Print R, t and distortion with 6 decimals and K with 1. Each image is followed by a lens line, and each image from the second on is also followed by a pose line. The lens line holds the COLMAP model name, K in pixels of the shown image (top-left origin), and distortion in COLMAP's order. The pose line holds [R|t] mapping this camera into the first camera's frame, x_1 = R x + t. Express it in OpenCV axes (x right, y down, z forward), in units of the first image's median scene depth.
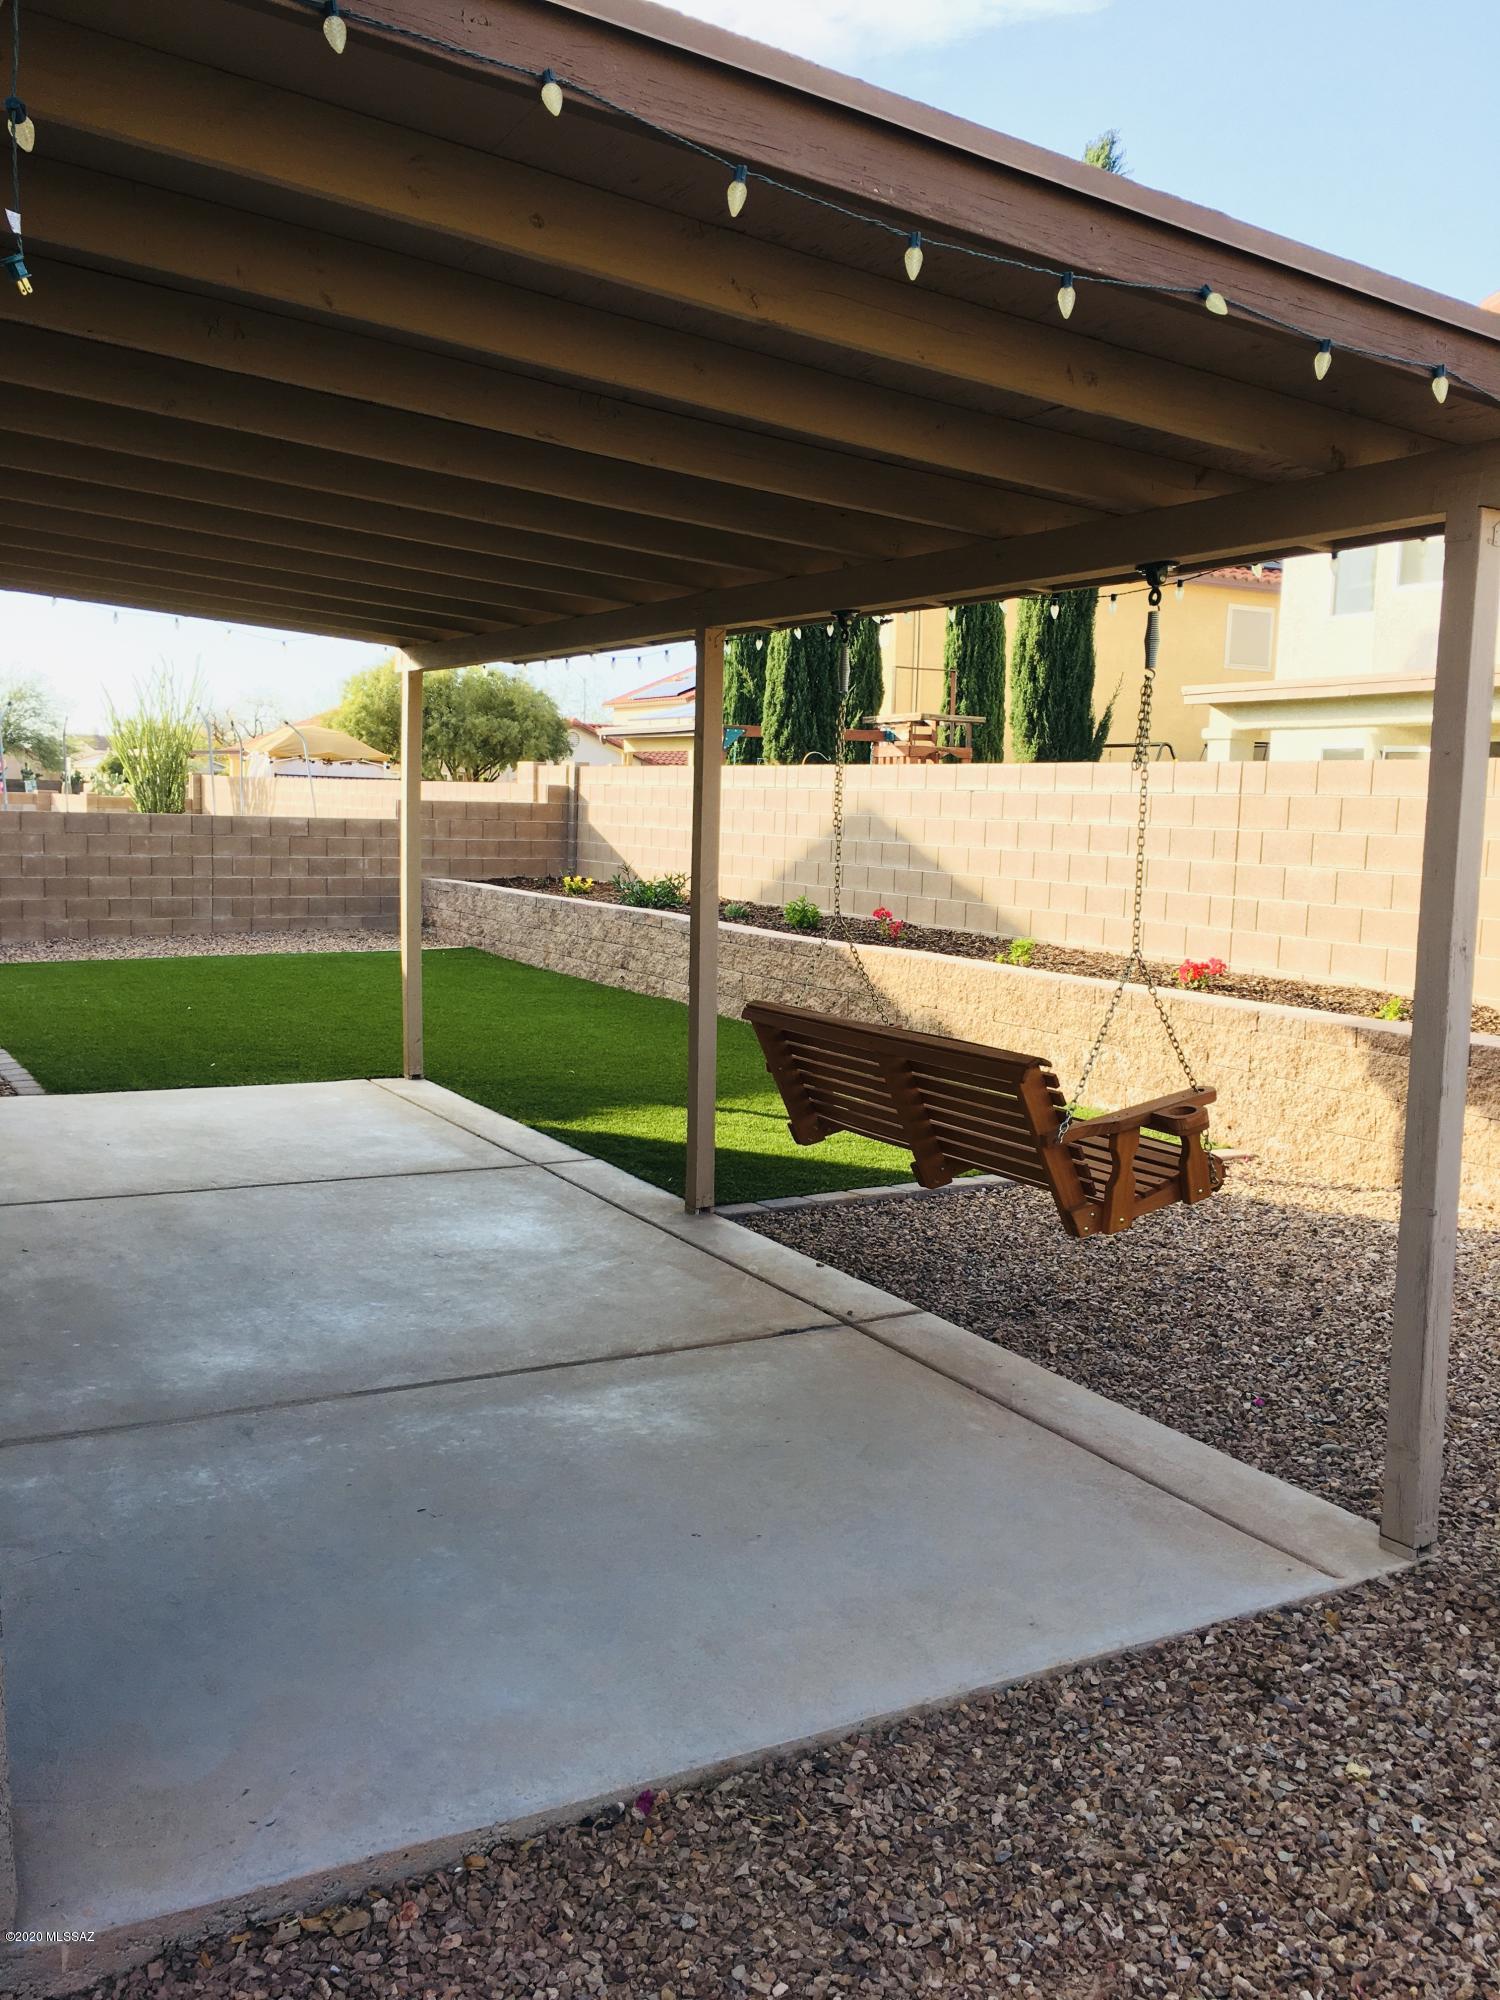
lens RADIAL K [[1690.1, 0, 760.8], [0, 1690.1, 1005.6], [0, 0, 1]] dist [0.073646, -0.091341]
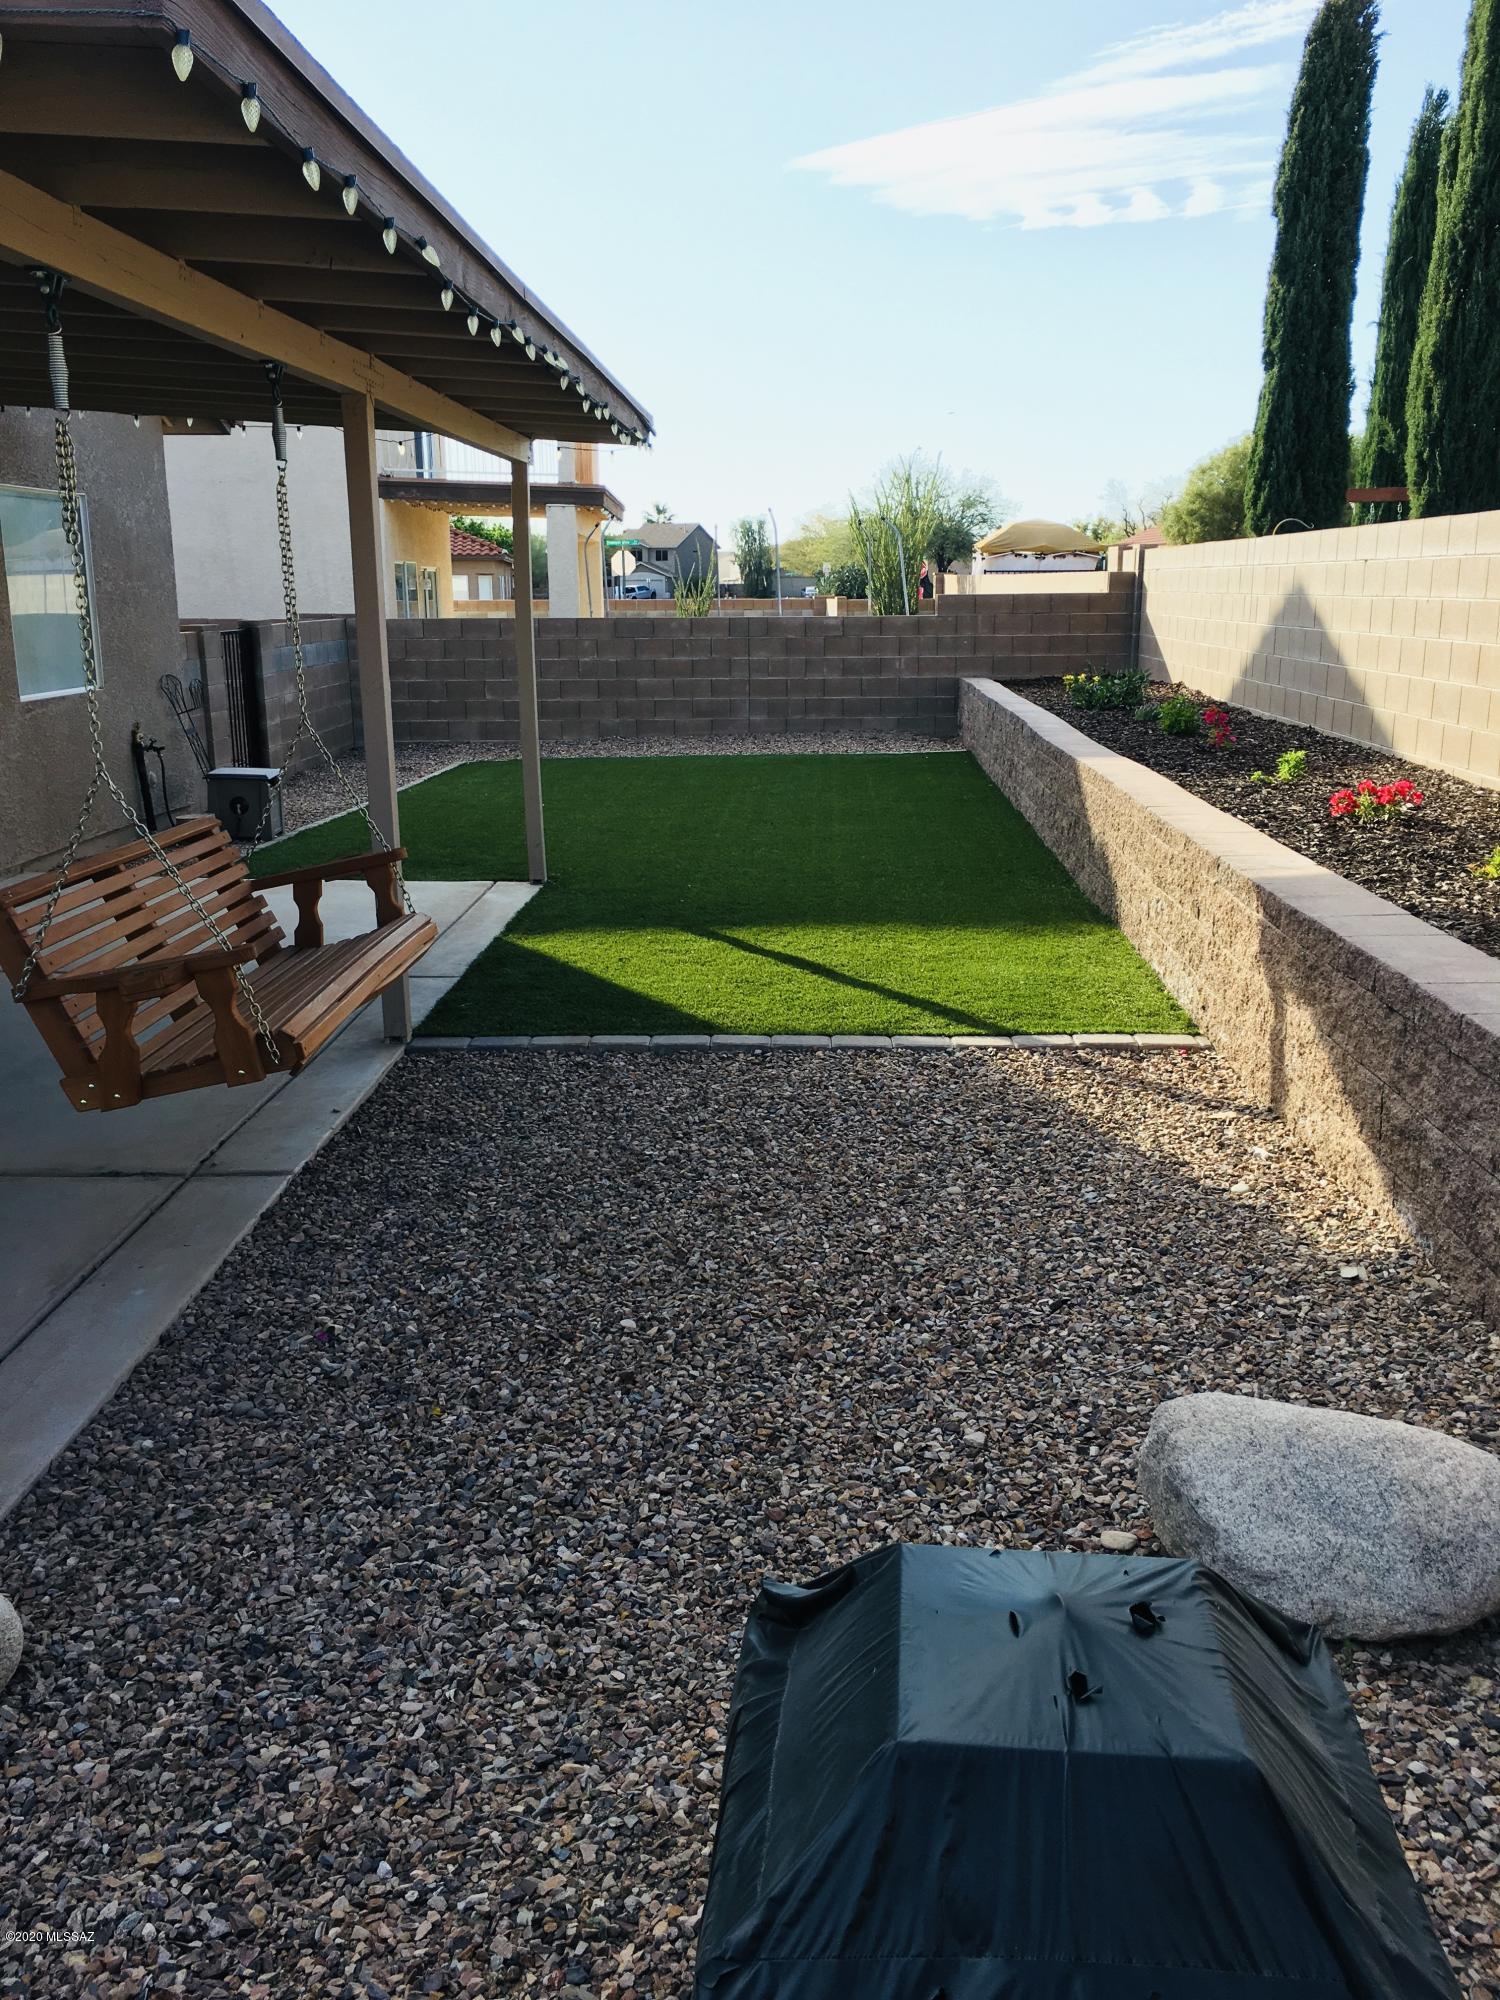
lens RADIAL K [[1690.1, 0, 753.1], [0, 1690.1, 989.0], [0, 0, 1]] dist [0.073646, -0.091341]
pose [[0.842885, 0.092948, -0.530006, 0.245399], [-0.035611, 0.992444, 0.117413, -0.009332], [0.536914, -0.080091, 0.839826, 0.125463]]
